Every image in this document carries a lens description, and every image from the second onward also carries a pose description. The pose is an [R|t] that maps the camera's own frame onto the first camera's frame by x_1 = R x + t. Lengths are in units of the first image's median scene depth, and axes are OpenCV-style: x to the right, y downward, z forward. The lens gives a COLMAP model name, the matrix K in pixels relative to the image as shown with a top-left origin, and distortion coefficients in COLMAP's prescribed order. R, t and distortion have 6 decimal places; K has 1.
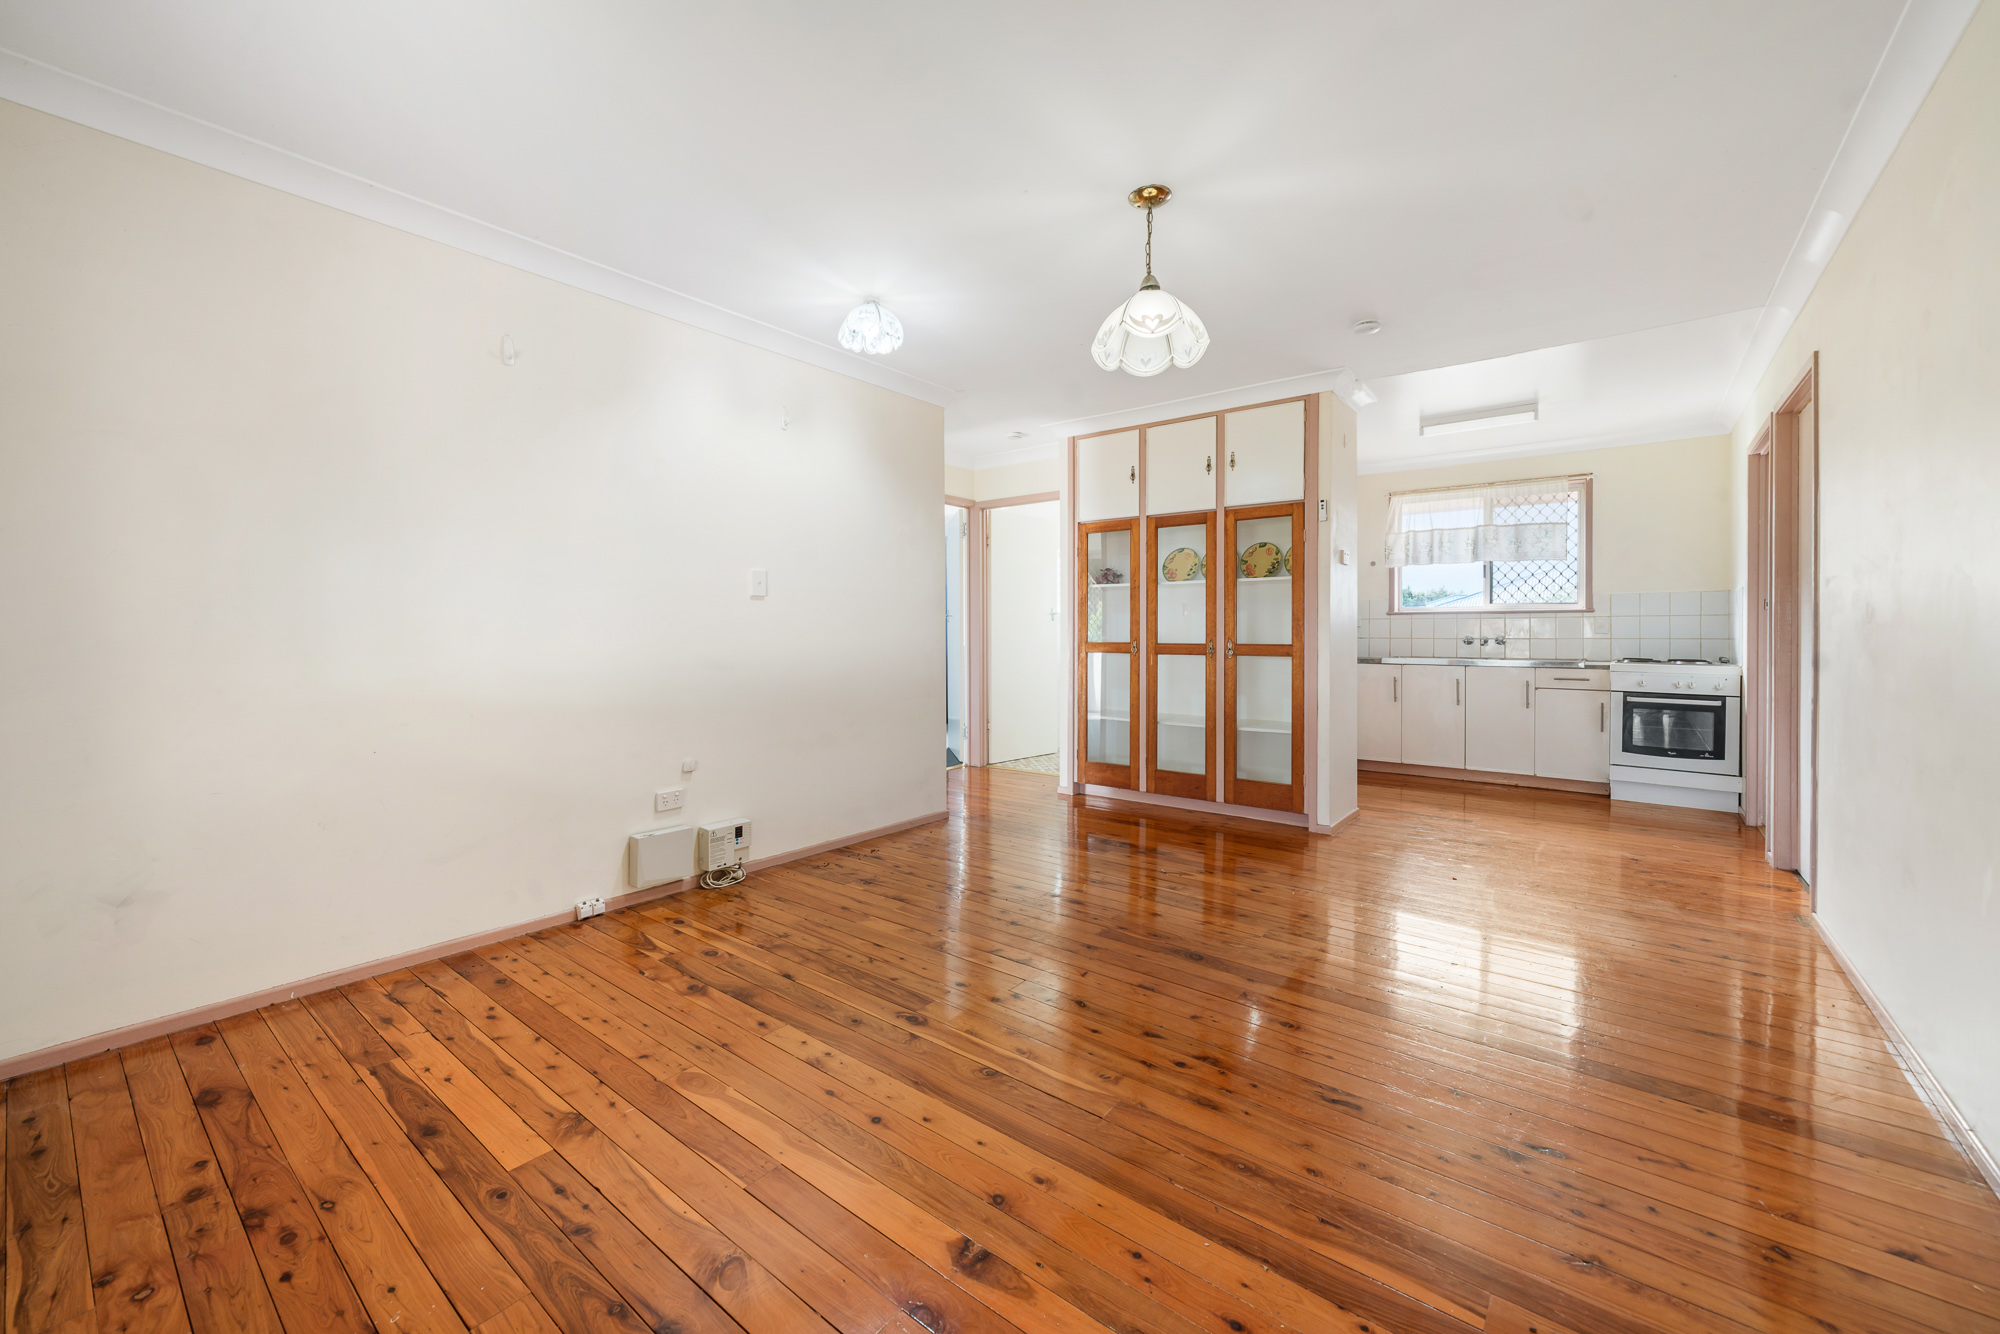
lens RADIAL K [[778.0, 0, 992.5], [0, 778.0, 640.9], [0, 0, 1]] dist [-0.001916, -0.000081]
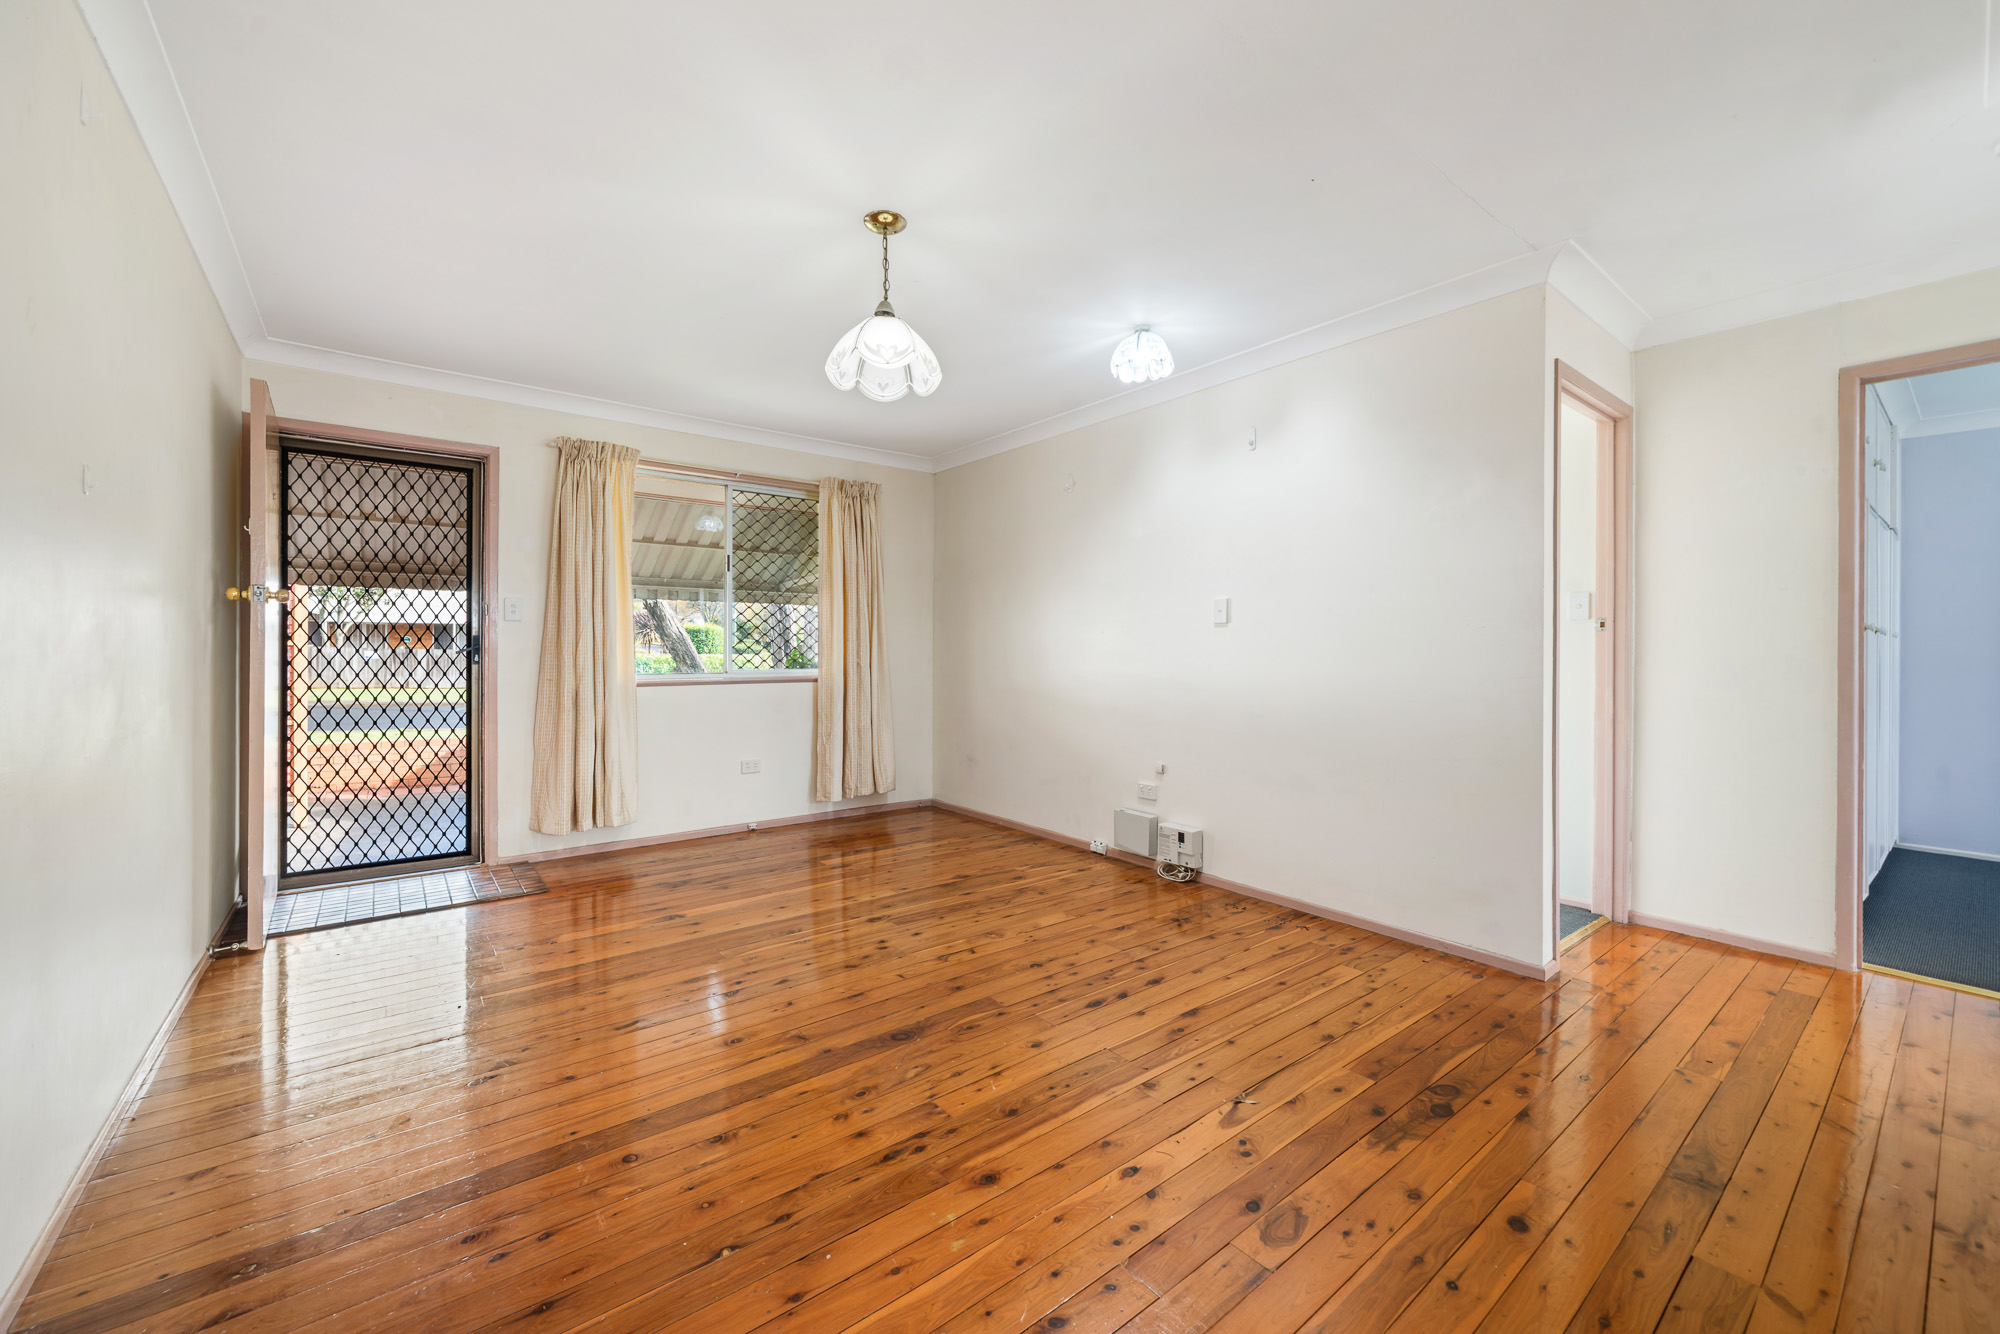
lens RADIAL K [[778.0, 0, 979.7], [0, 778.0, 656.9], [0, 0, 1]] dist [-0.001916, -0.000081]
pose [[-0.241965, 0.003238, -0.970280, 1.445013], [-0.014656, 0.999868, 0.006991, -0.028546], [0.970174, 0.015912, -0.241886, 1.730360]]
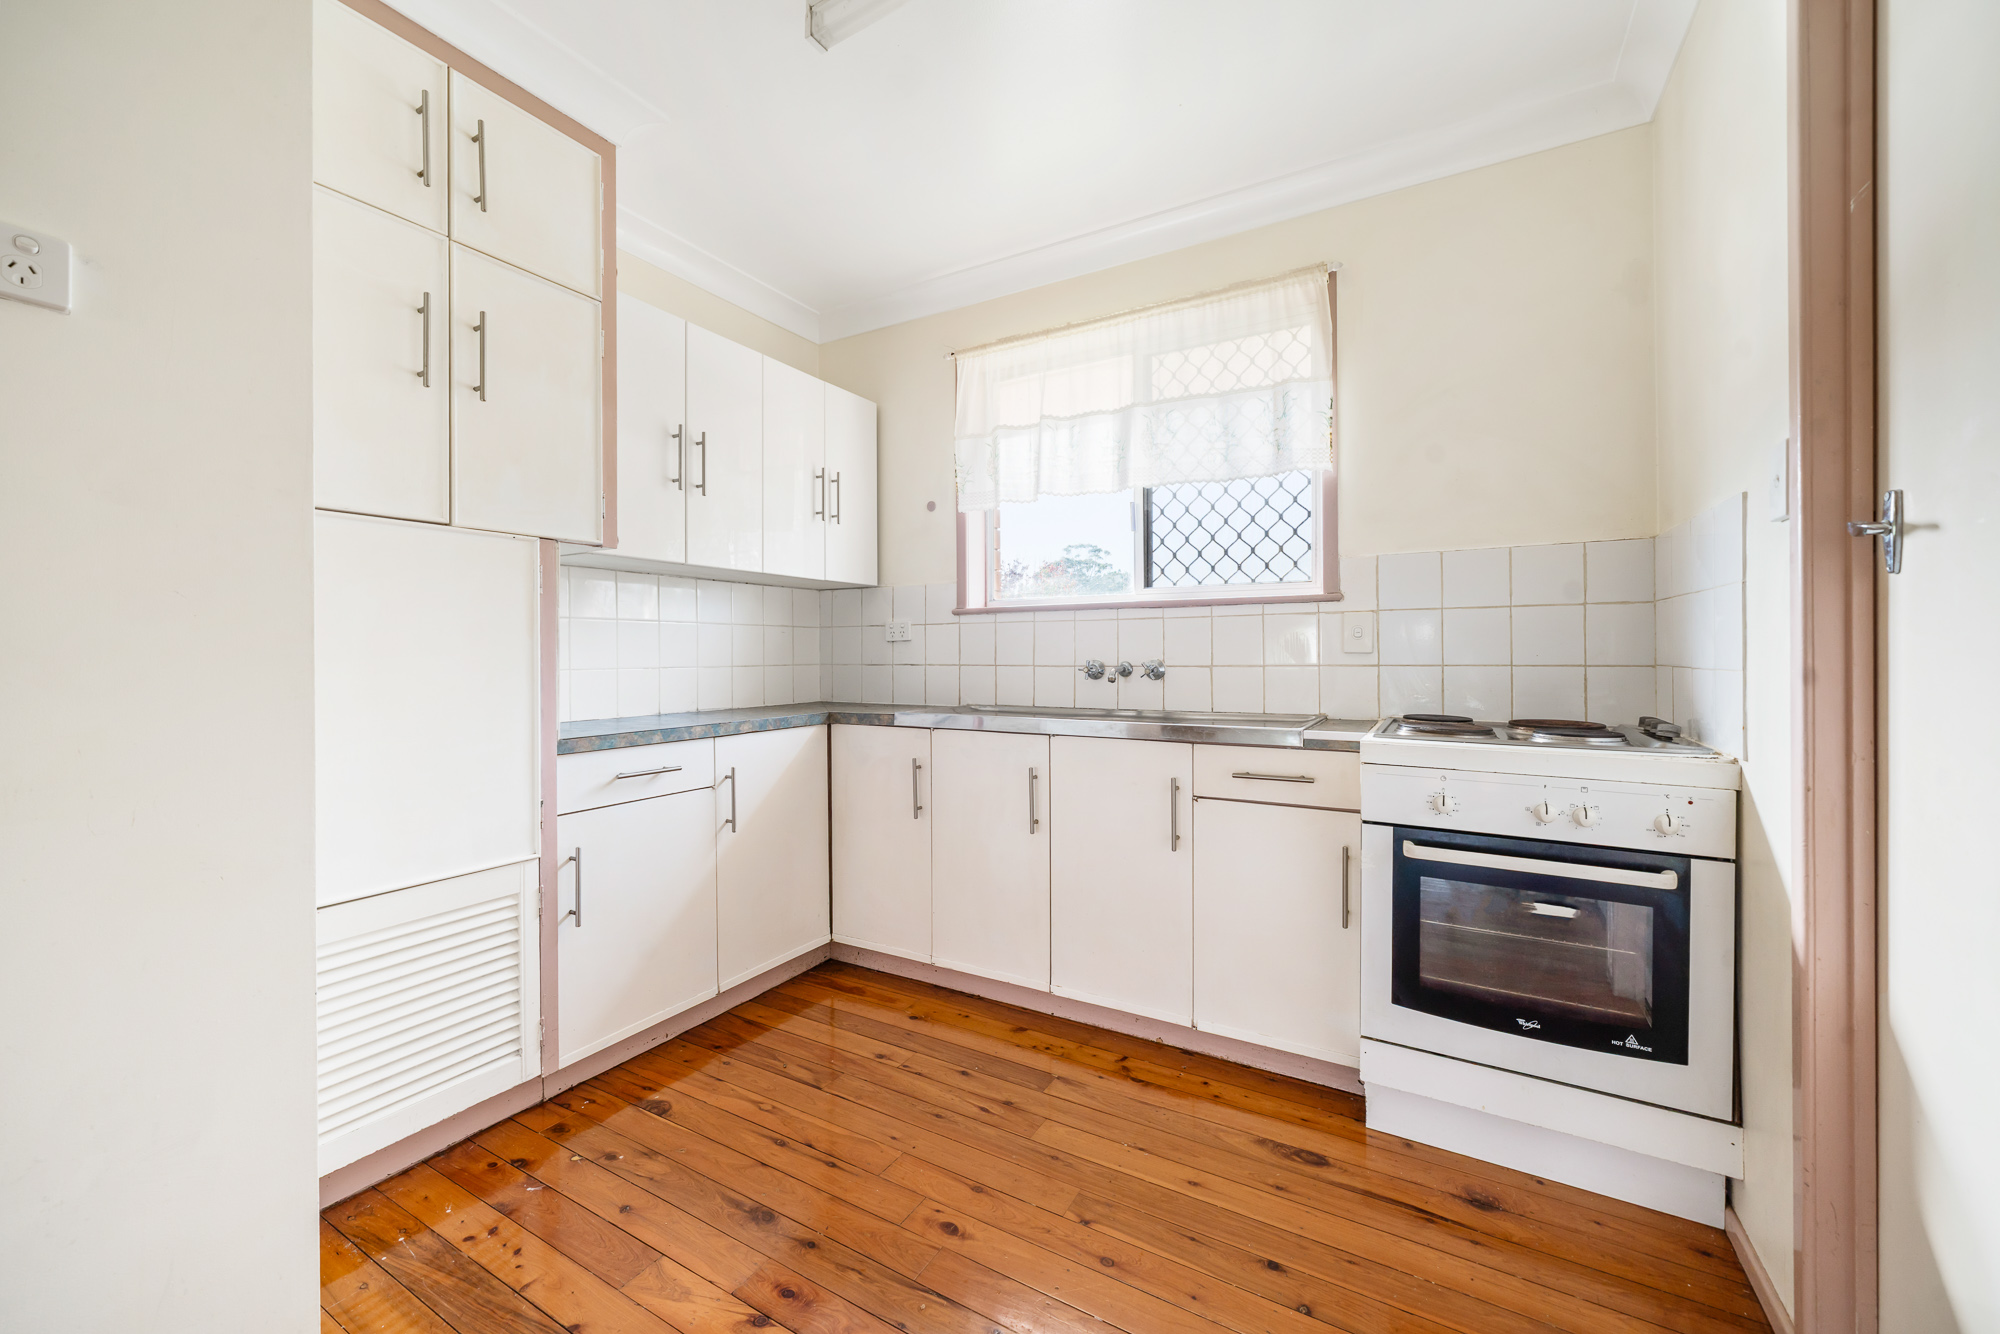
lens RADIAL K [[778.0, 0, 981.2], [0, 778.0, 658.8], [0, 0, 1]] dist [-0.001916, -0.000081]
pose [[0.989958, 0.001931, 0.141351, 0.523835], [-0.000273, 0.999931, -0.011747, -0.002011], [-0.141364, 0.011590, 0.989890, 0.616567]]
